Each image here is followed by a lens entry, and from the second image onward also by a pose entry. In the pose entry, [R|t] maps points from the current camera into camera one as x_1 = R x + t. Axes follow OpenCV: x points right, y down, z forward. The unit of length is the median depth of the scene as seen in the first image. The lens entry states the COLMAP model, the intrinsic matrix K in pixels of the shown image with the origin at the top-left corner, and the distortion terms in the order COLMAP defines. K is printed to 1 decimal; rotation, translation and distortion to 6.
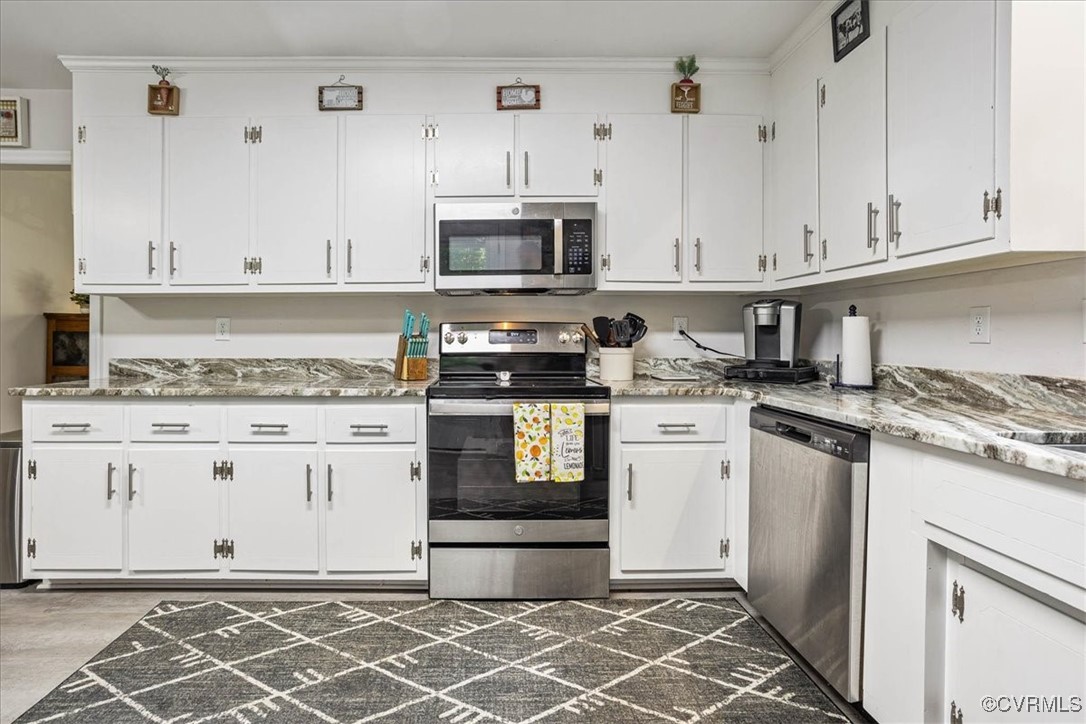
lens RADIAL K [[555.5, 0, 496.6], [0, 555.5, 346.9], [0, 0, 1]] dist [-0.051513, 0.034840]
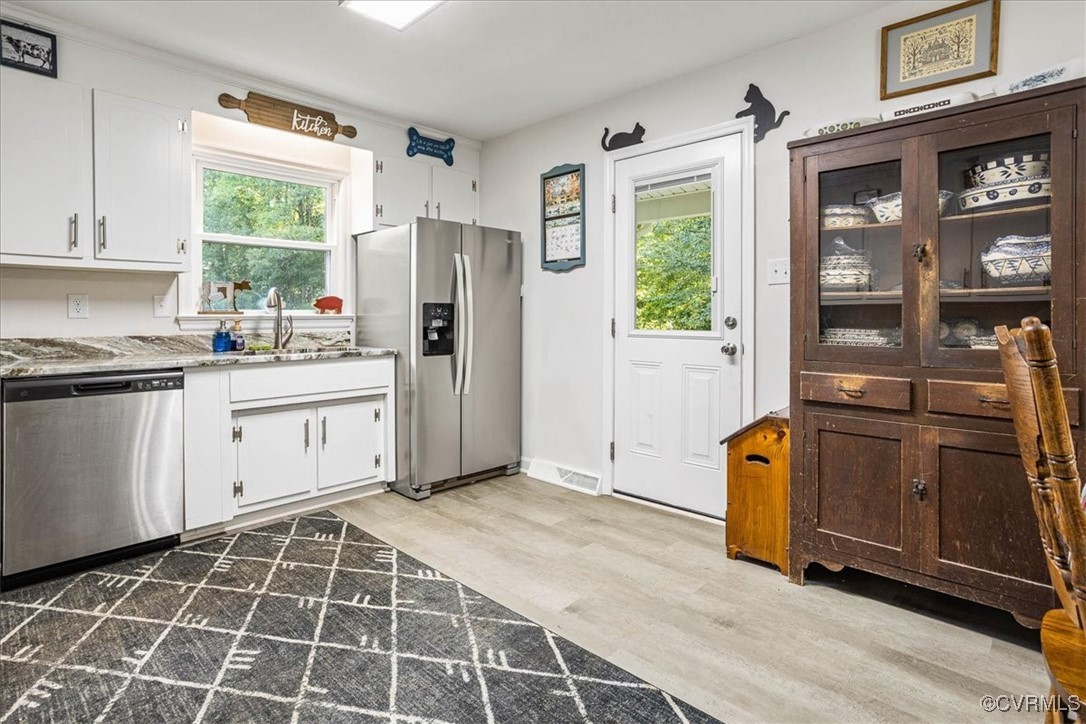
lens RADIAL K [[541.4, 0, 535.6], [0, 541.4, 343.2], [0, 0, 1]] dist [-0.054907, 0.031928]
pose [[-0.703746, -0.036140, 0.709532, -0.842380], [0.012717, 0.997905, 0.063442, -0.011909], [-0.710338, 0.053670, -0.701812, 0.902089]]
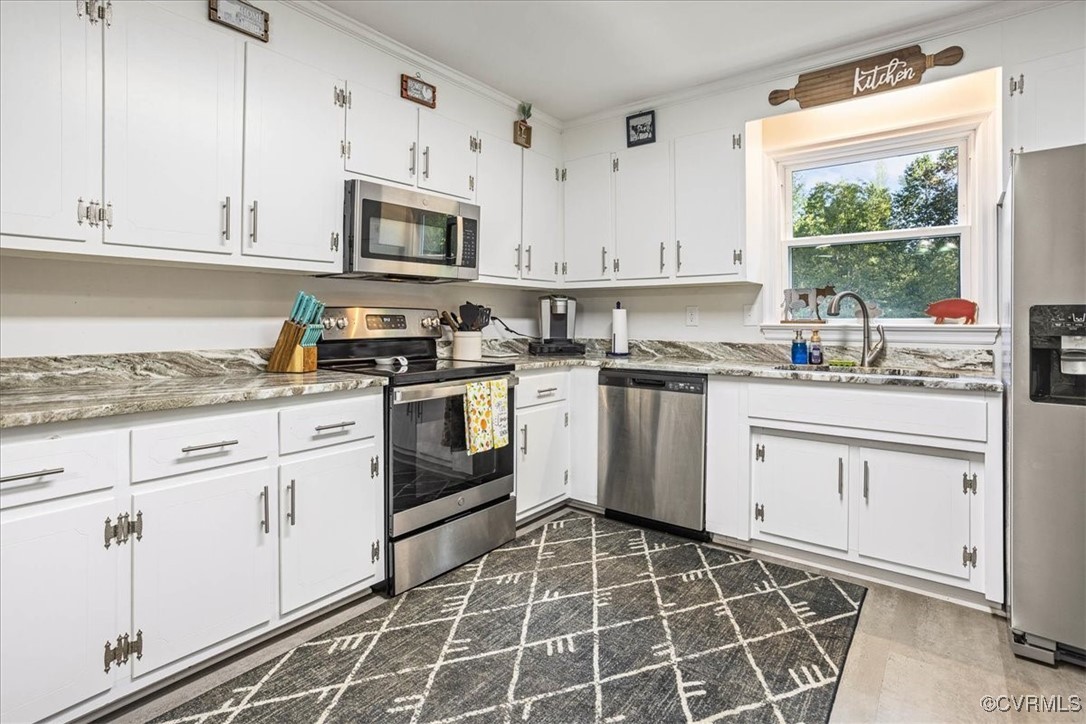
lens RADIAL K [[539.1, 0, 545.4], [0, 539.1, 329.0], [0, 0, 1]] dist [-0.035149, 0.023240]
pose [[0.617783, -0.010691, 0.786276, -0.683423], [0.011175, 0.999926, 0.004816, -0.009094], [-0.786270, 0.005812, 0.617856, 0.216024]]
